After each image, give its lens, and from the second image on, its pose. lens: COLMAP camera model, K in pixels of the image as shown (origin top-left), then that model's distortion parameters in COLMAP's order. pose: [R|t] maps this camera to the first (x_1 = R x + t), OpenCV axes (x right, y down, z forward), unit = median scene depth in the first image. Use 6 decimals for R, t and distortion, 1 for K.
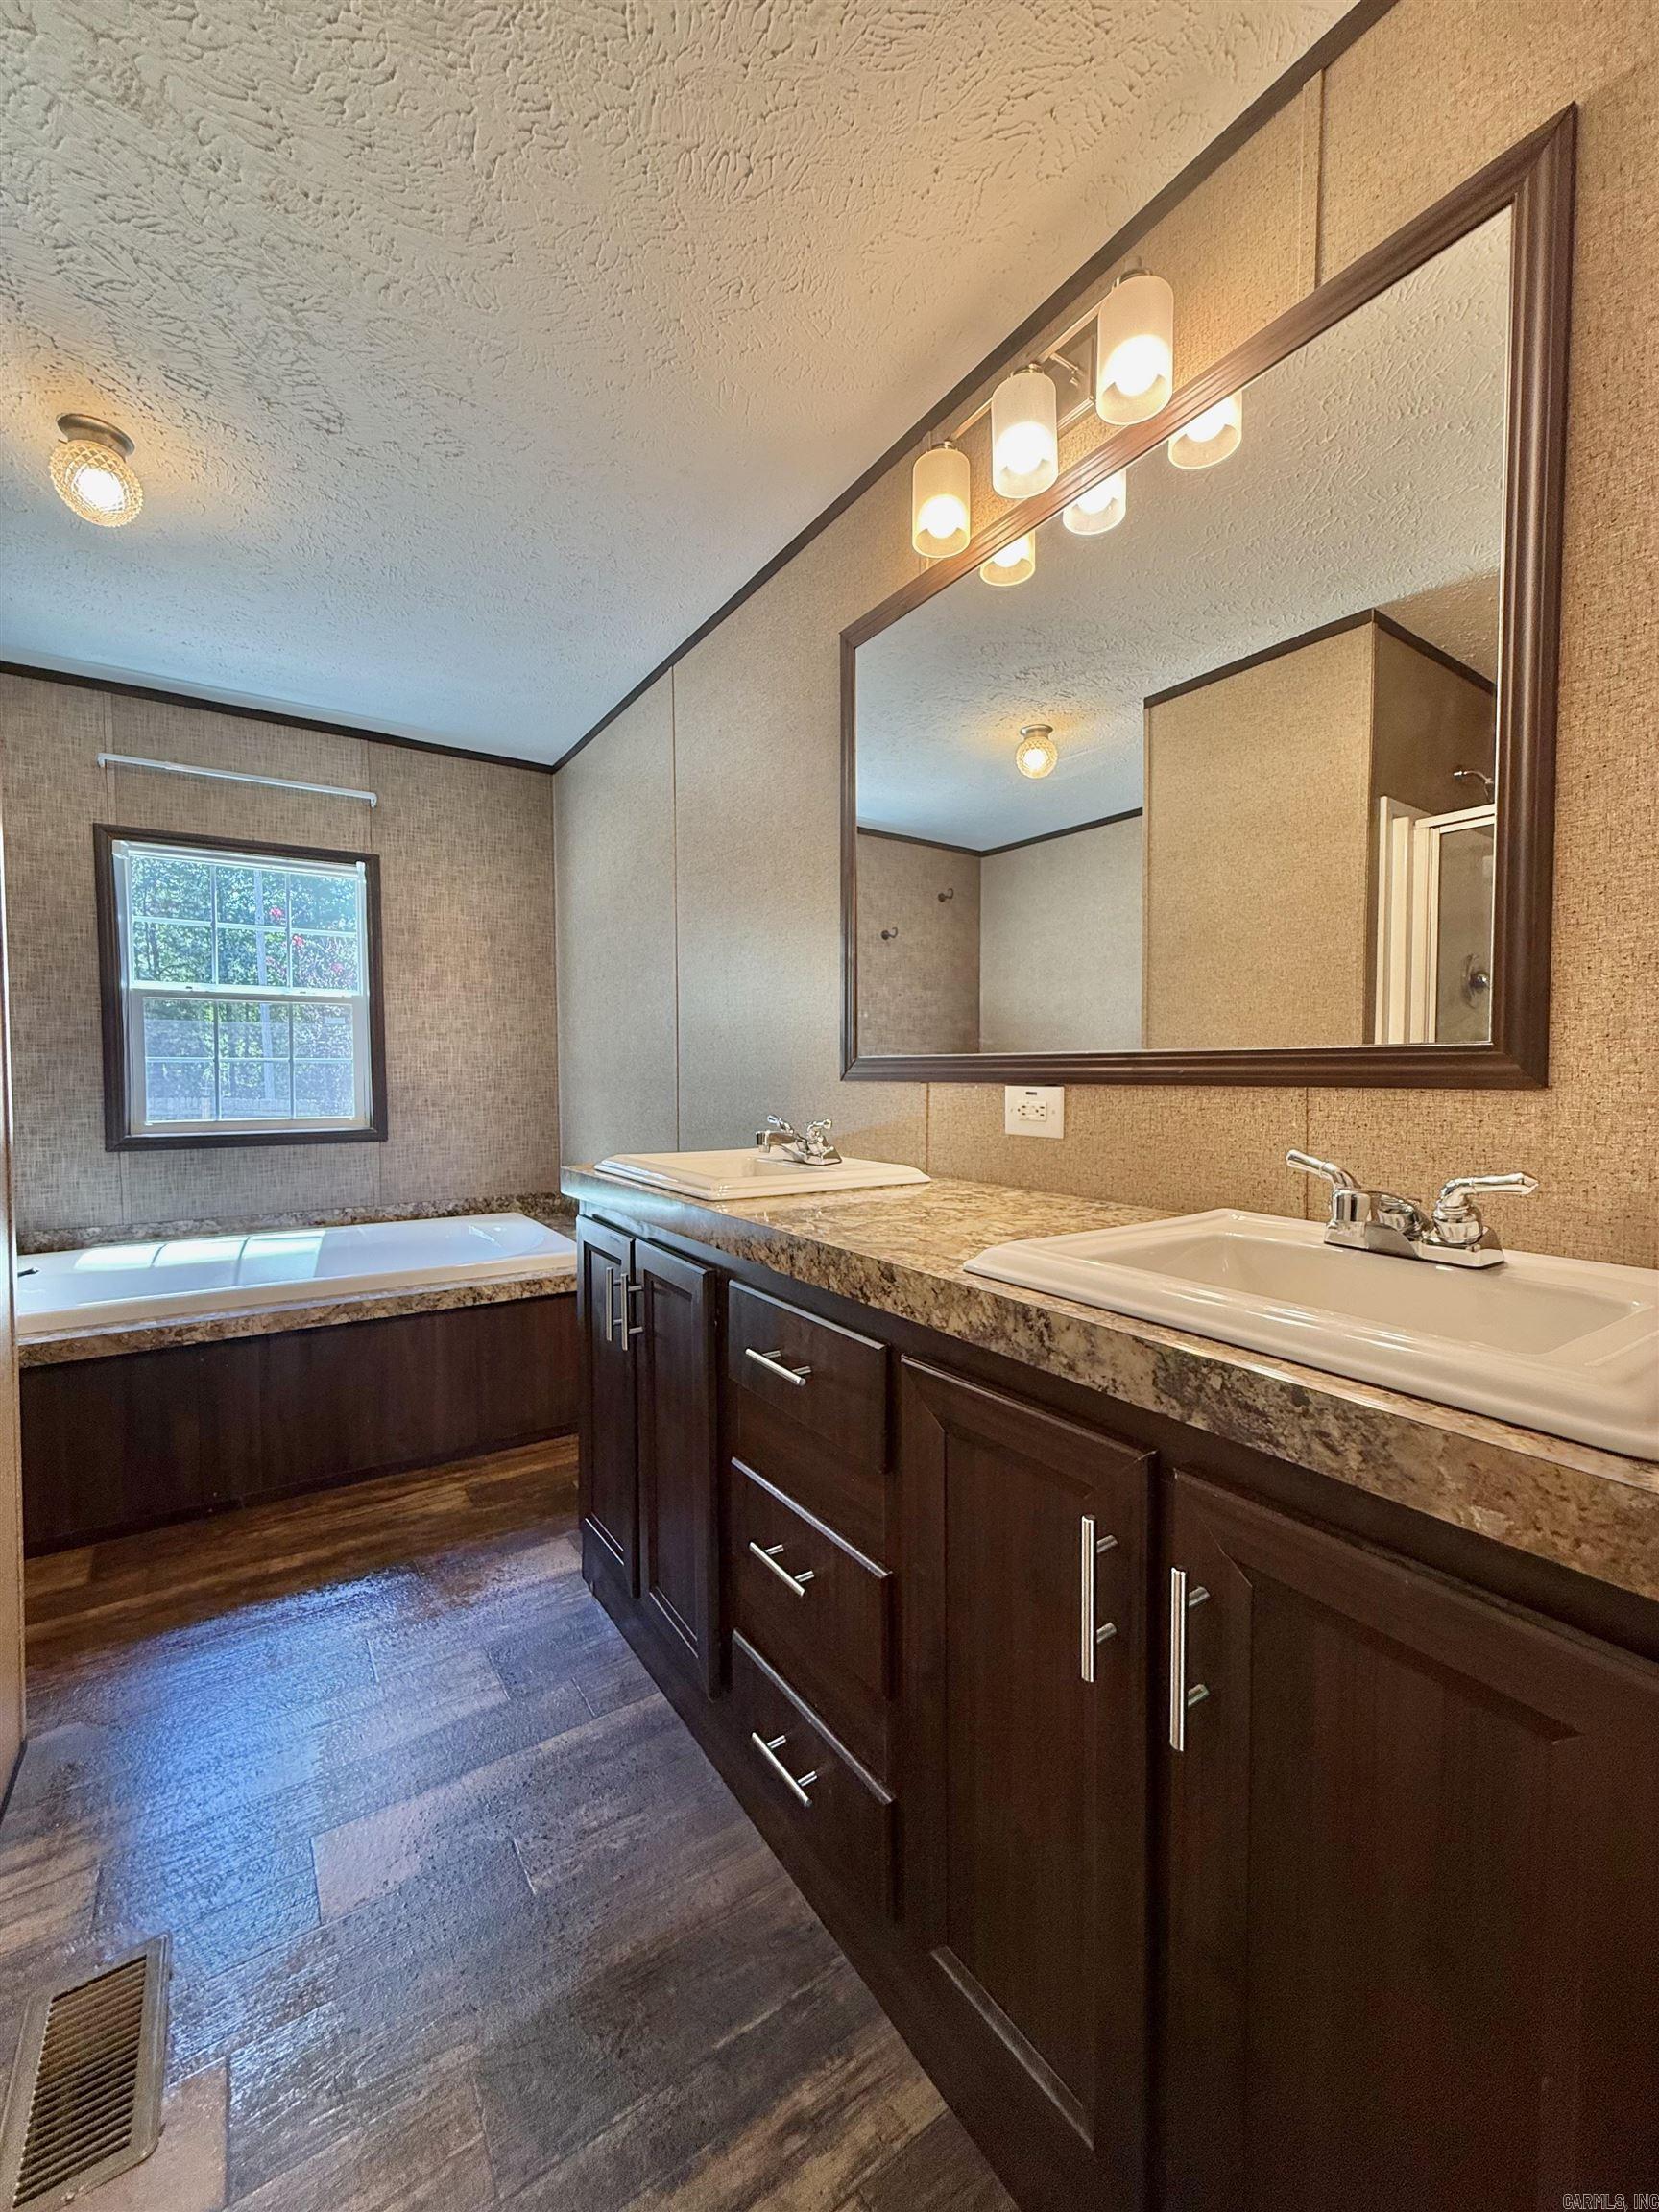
lens RADIAL K [[886.8, 0, 829.6], [0, 886.8, 1096.8], [0, 0, 1]] dist [-0.000247, -0.000325]
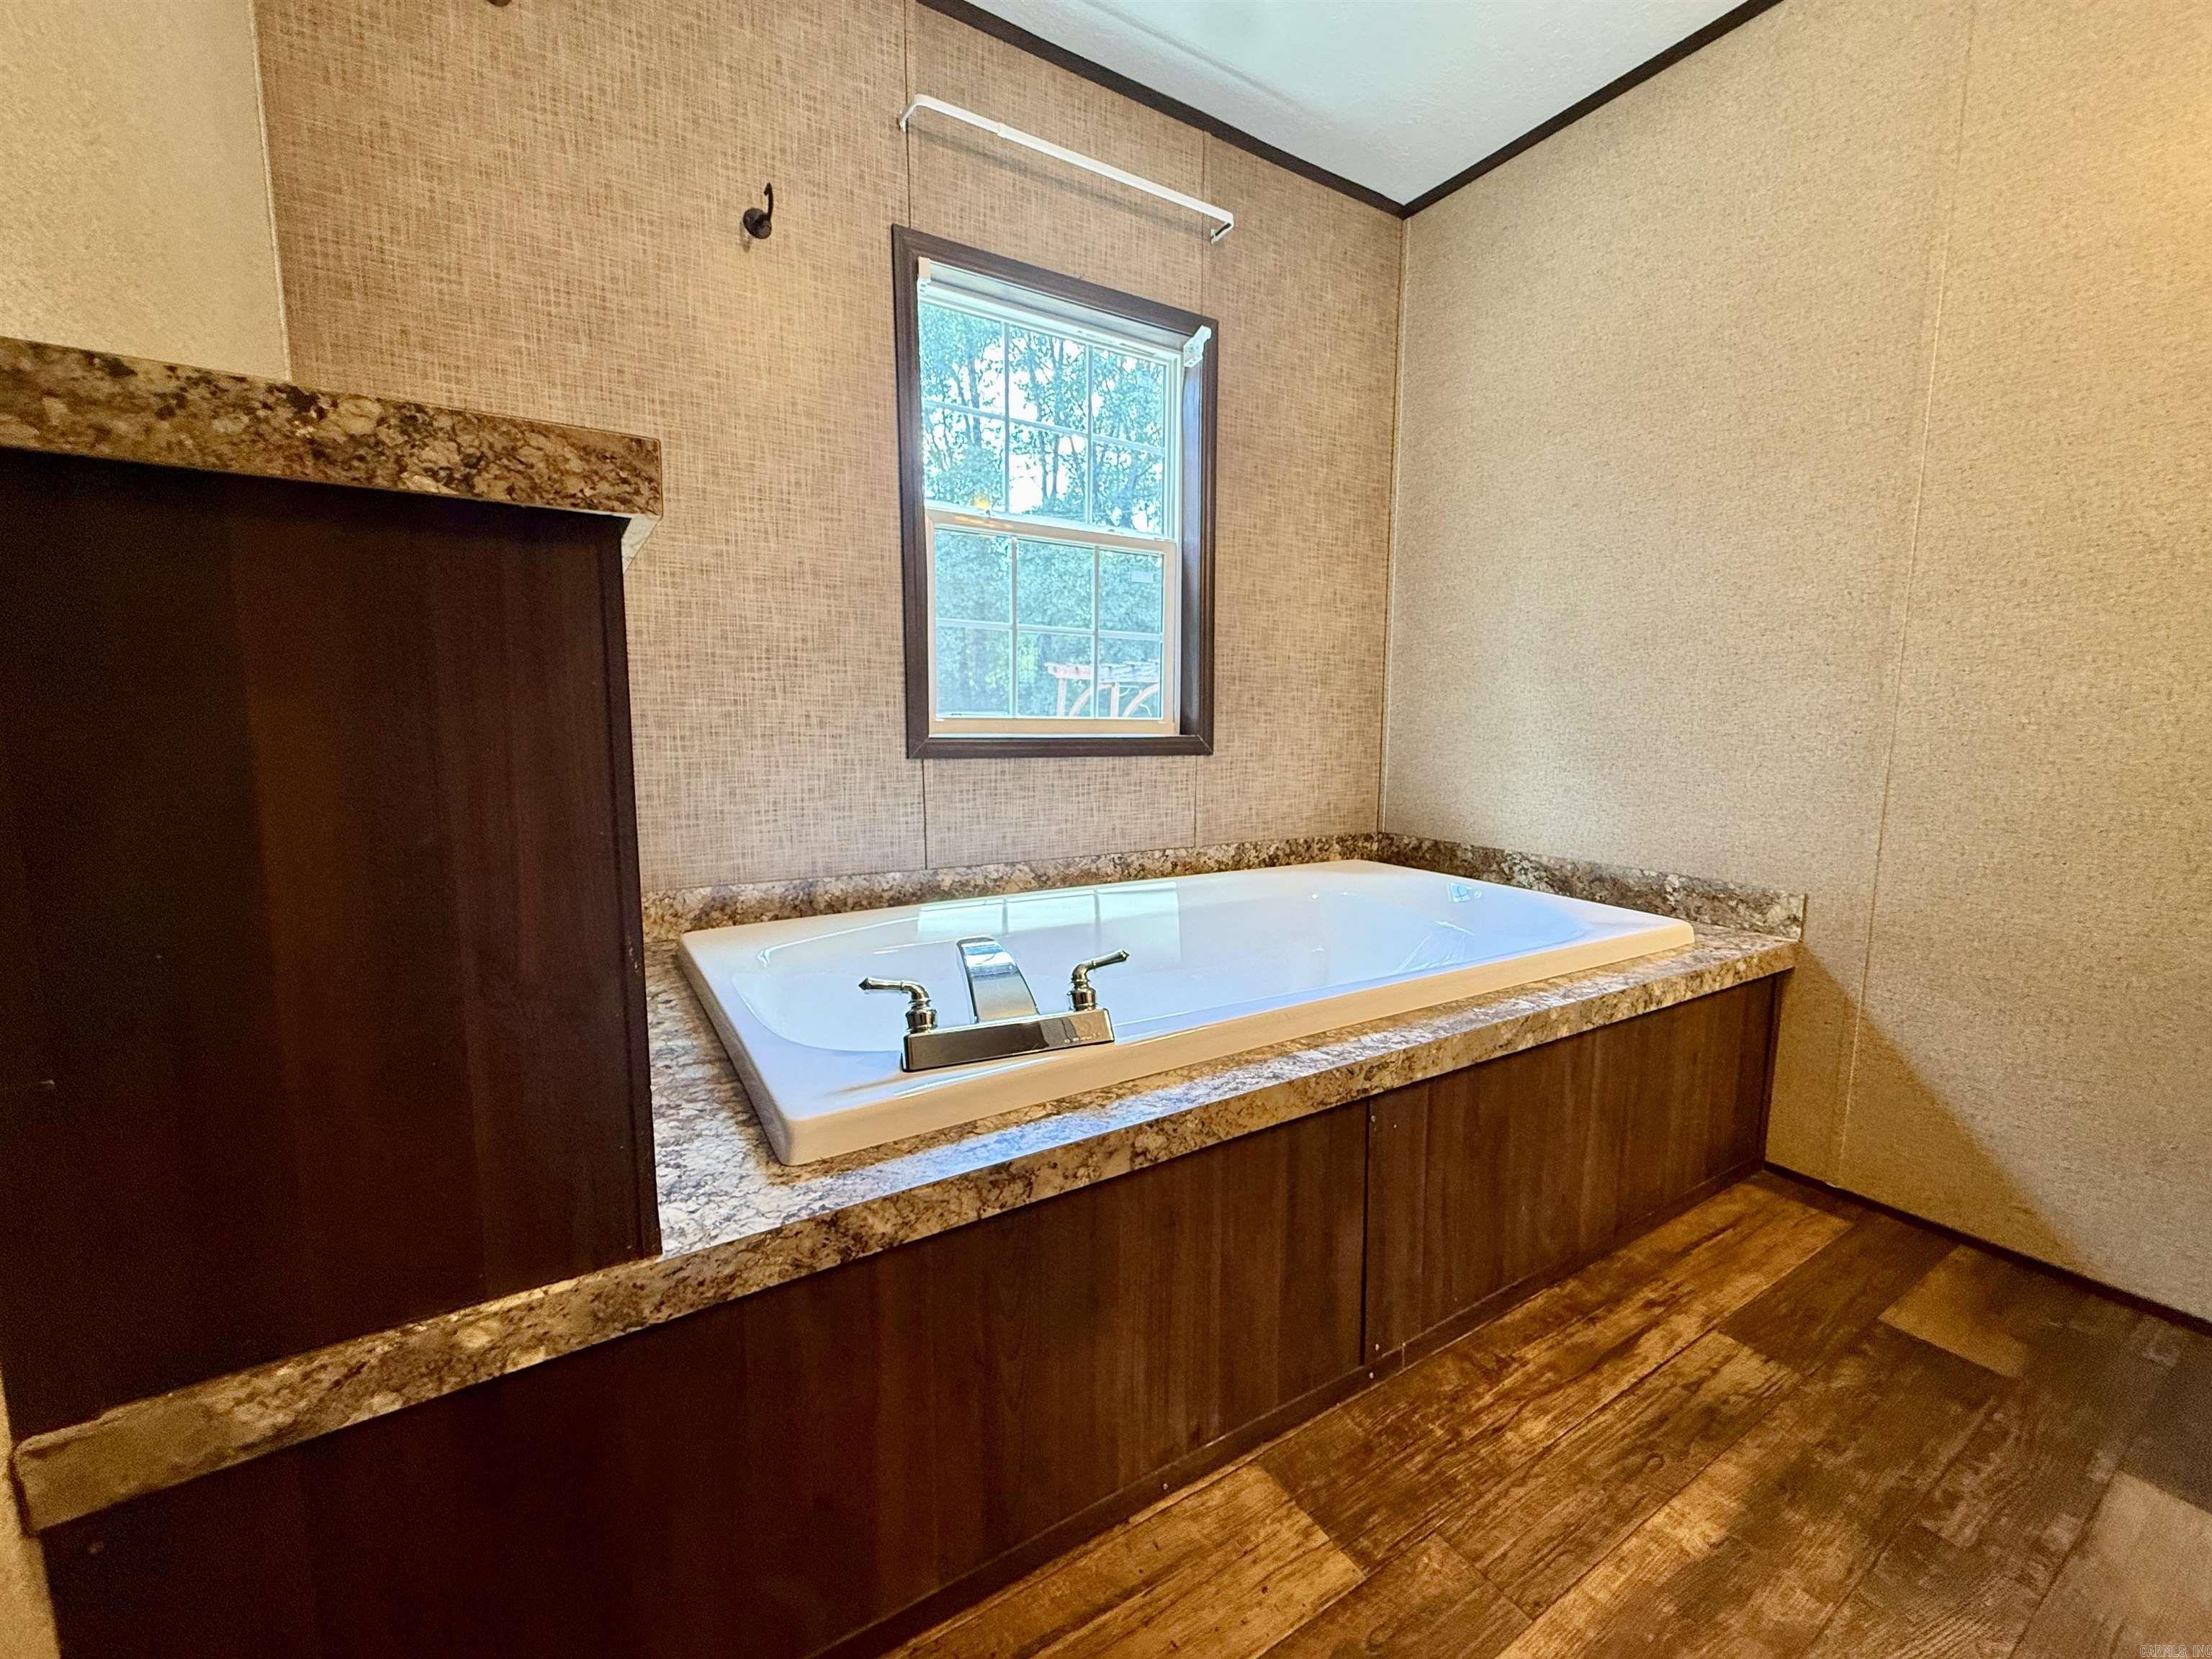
lens RADIAL K [[886.8, 0, 1101.1], [0, 886.8, 827.0], [0, 0, 1]] dist [-0.000247, -0.000325]
pose [[0.998971, 0.013513, -0.043289, -0.643982], [-0.009681, 0.996113, 0.087547, 0.053722], [0.044304, -0.087038, 0.995219, 0.349001]]
